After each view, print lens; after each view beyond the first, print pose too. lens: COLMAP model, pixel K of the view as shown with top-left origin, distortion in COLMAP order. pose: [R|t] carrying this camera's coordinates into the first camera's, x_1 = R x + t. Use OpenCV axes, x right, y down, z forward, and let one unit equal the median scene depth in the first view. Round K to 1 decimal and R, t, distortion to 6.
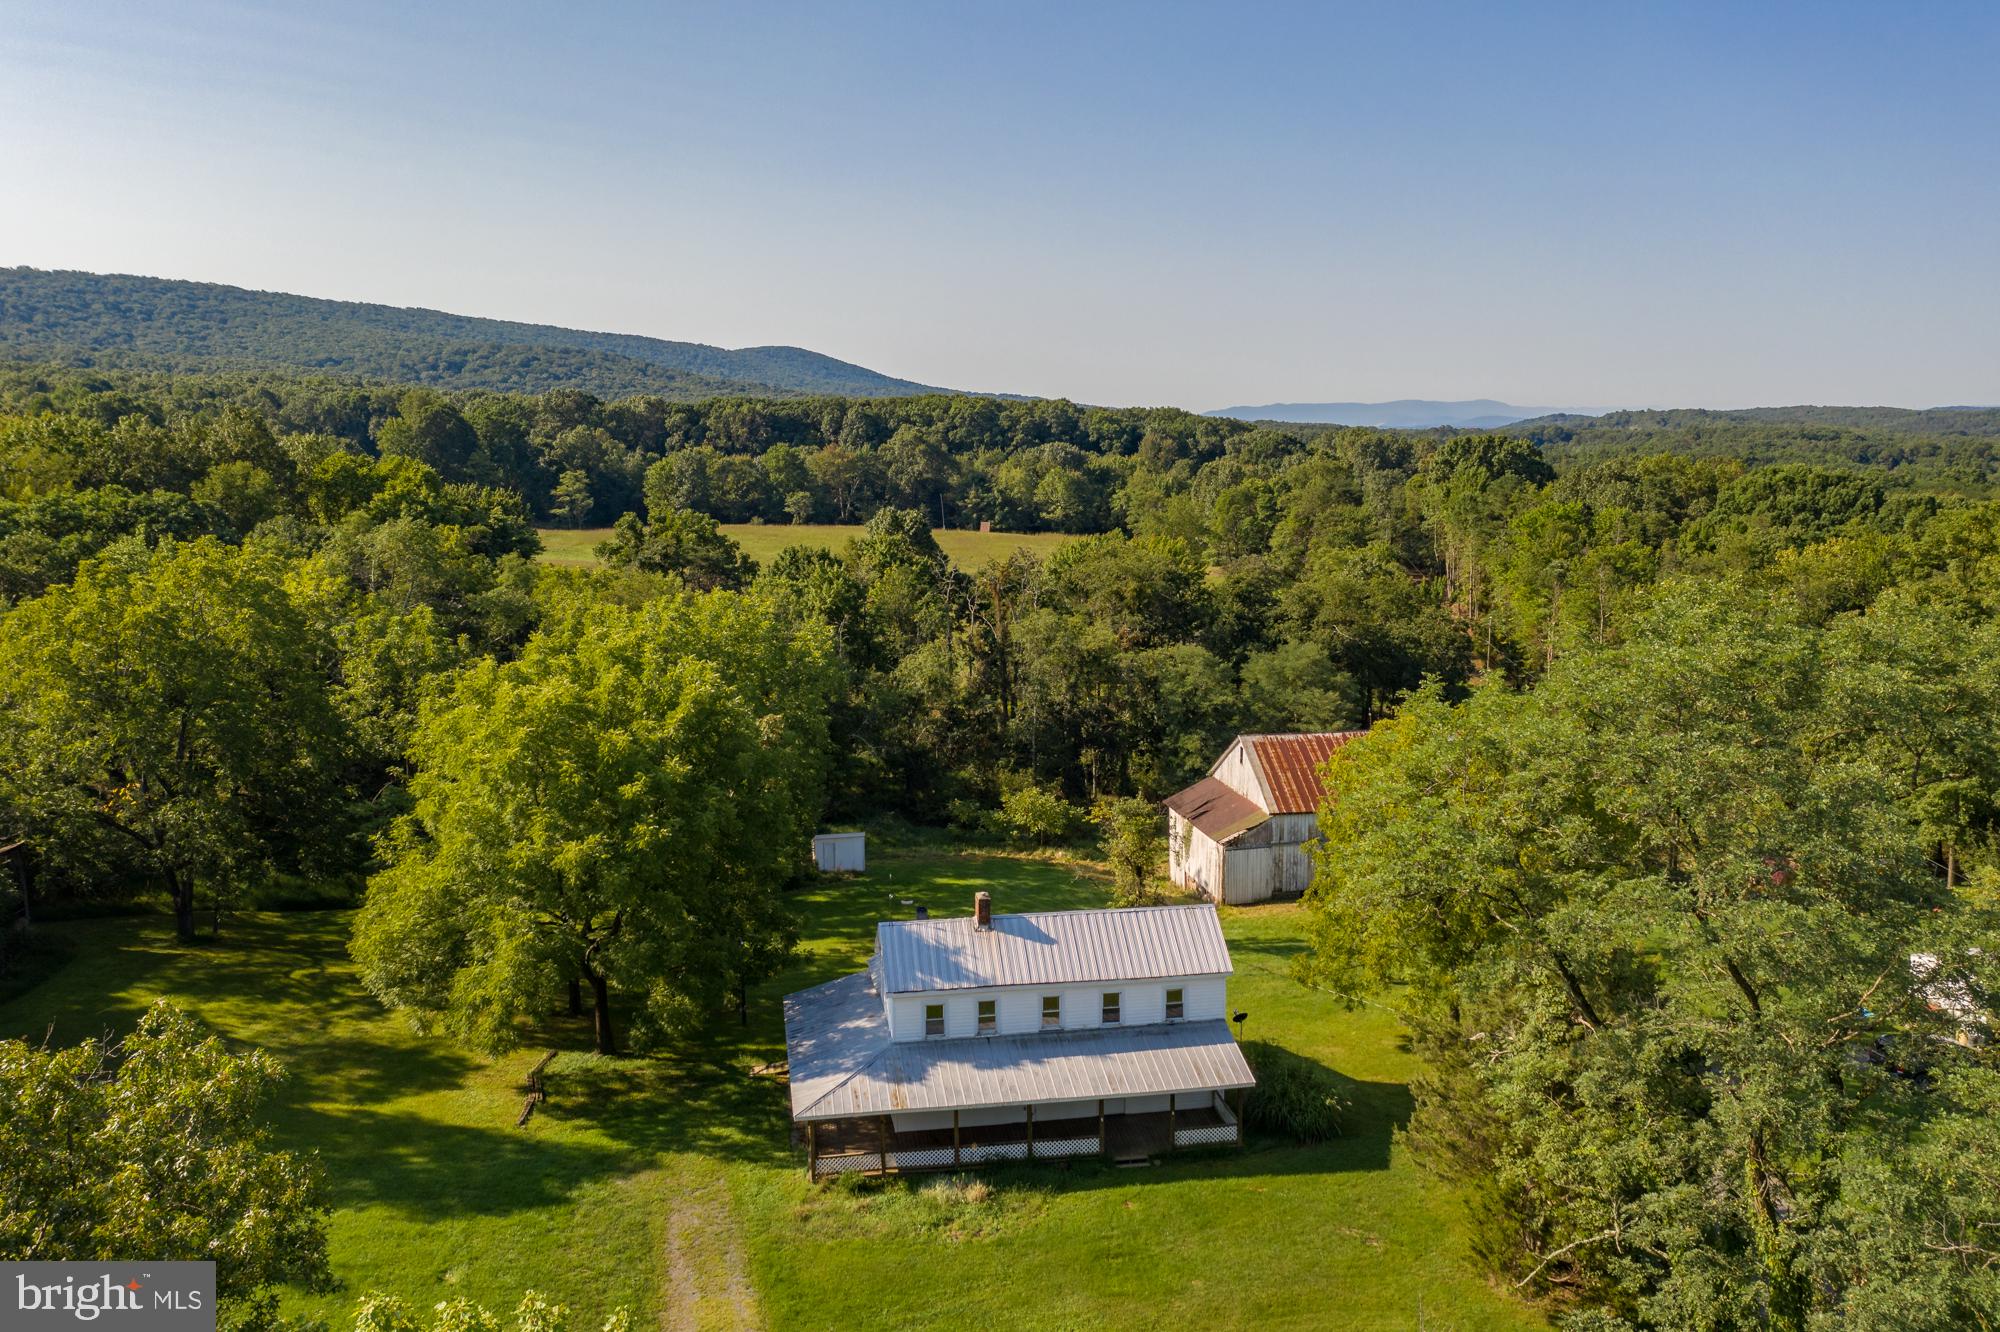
lens RADIAL K [[1580.4, 0, 1012.5], [0, 1580.4, 663.4], [0, 0, 1]] dist [-0.026166, 0.007925]
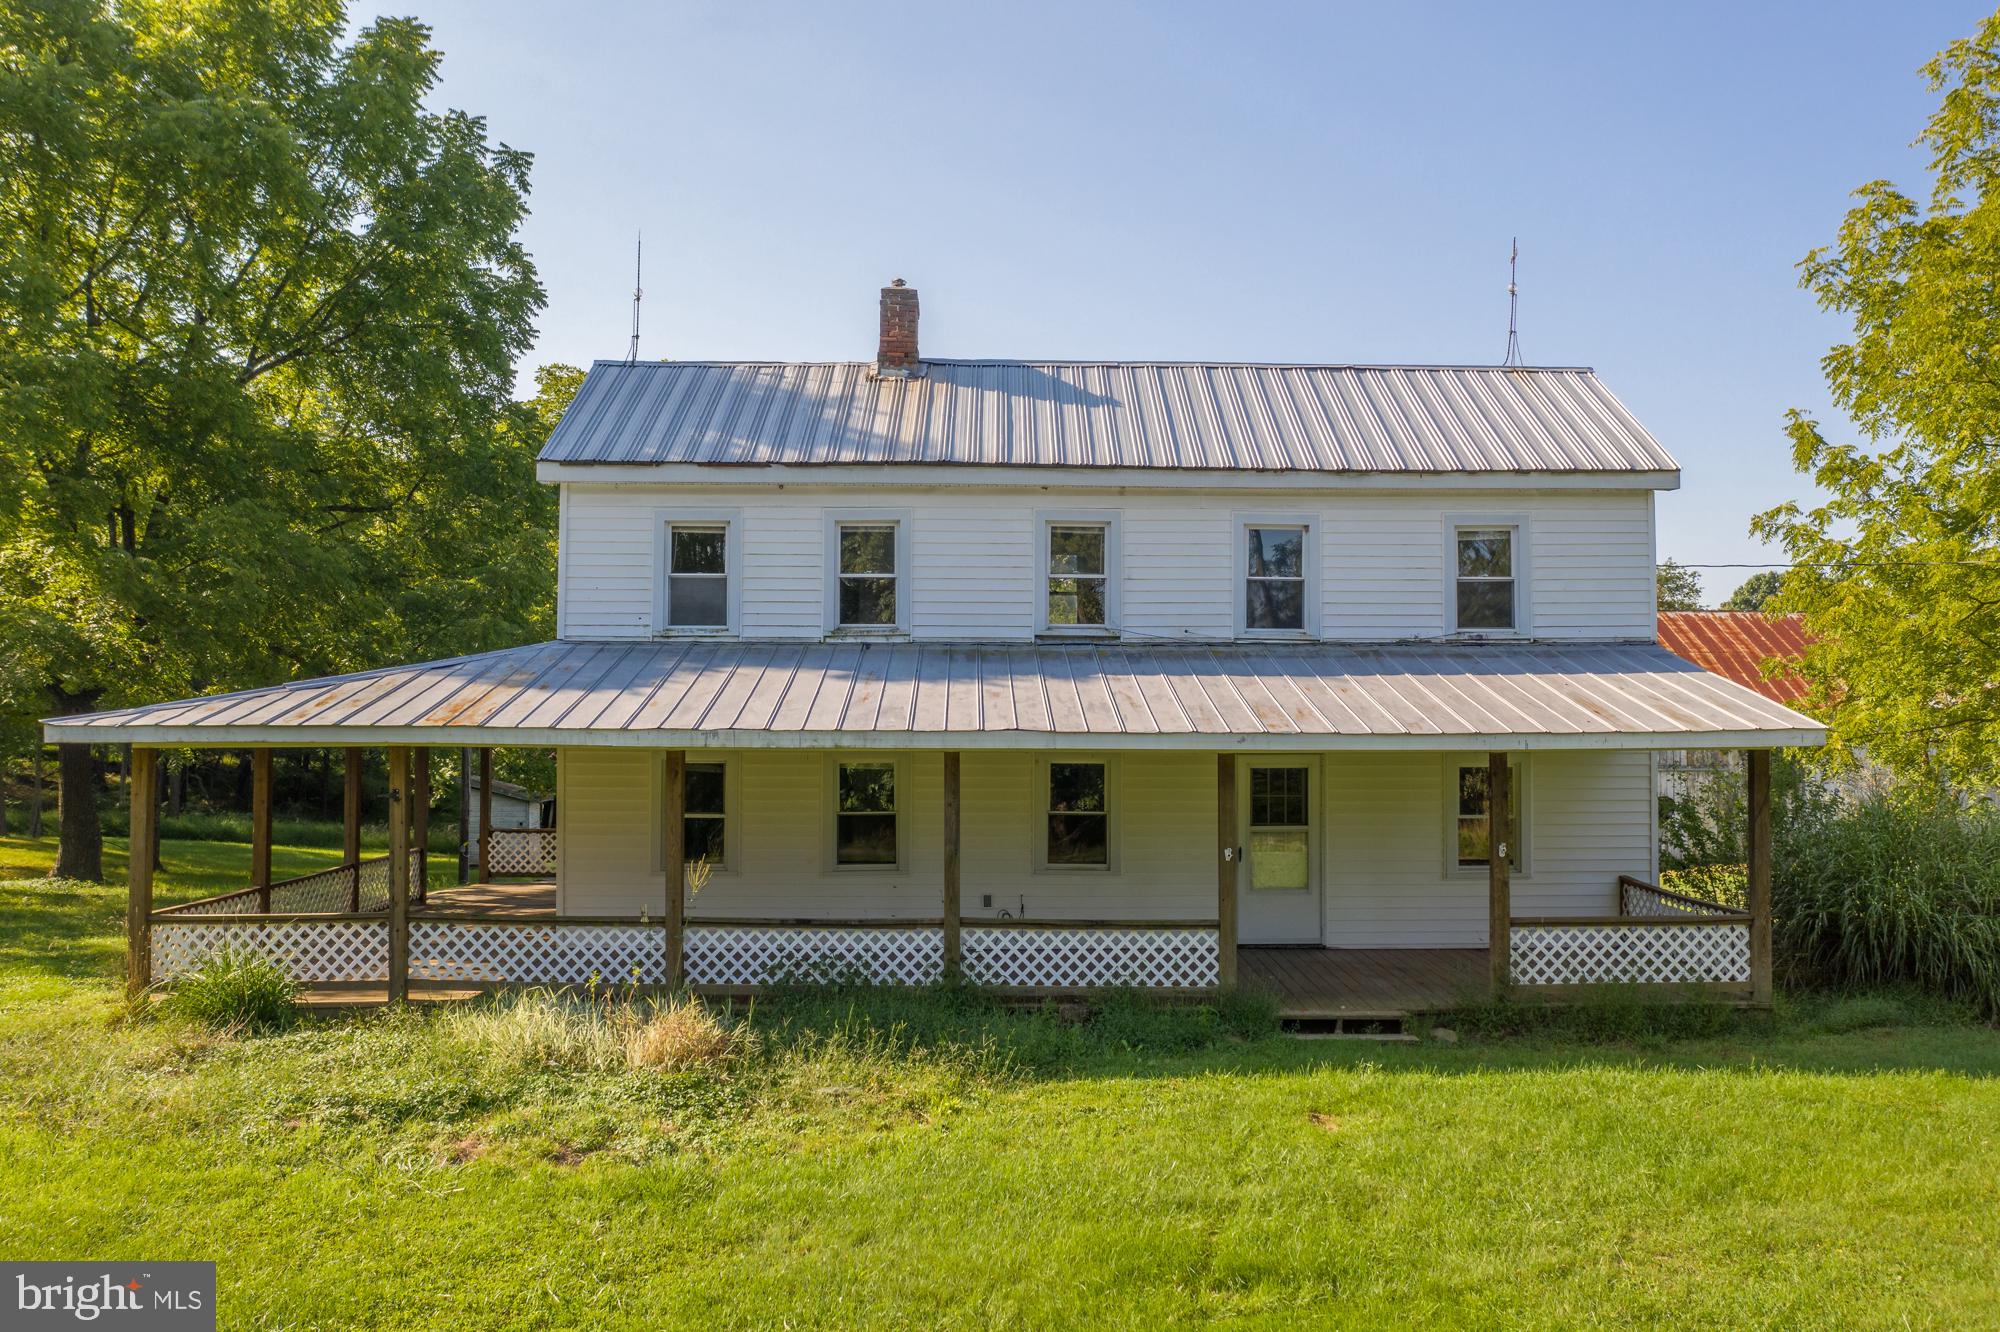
lens RADIAL K [[1580.4, 0, 1012.5], [0, 1580.4, 663.4], [0, 0, 1]] dist [-0.026166, 0.007925]
pose [[0.989719, 0.000564, -0.143022, 0.028831], [-0.026970, 0.982788, -0.182757, 0.150493], [0.140457, 0.184735, 0.972700, 0.358039]]
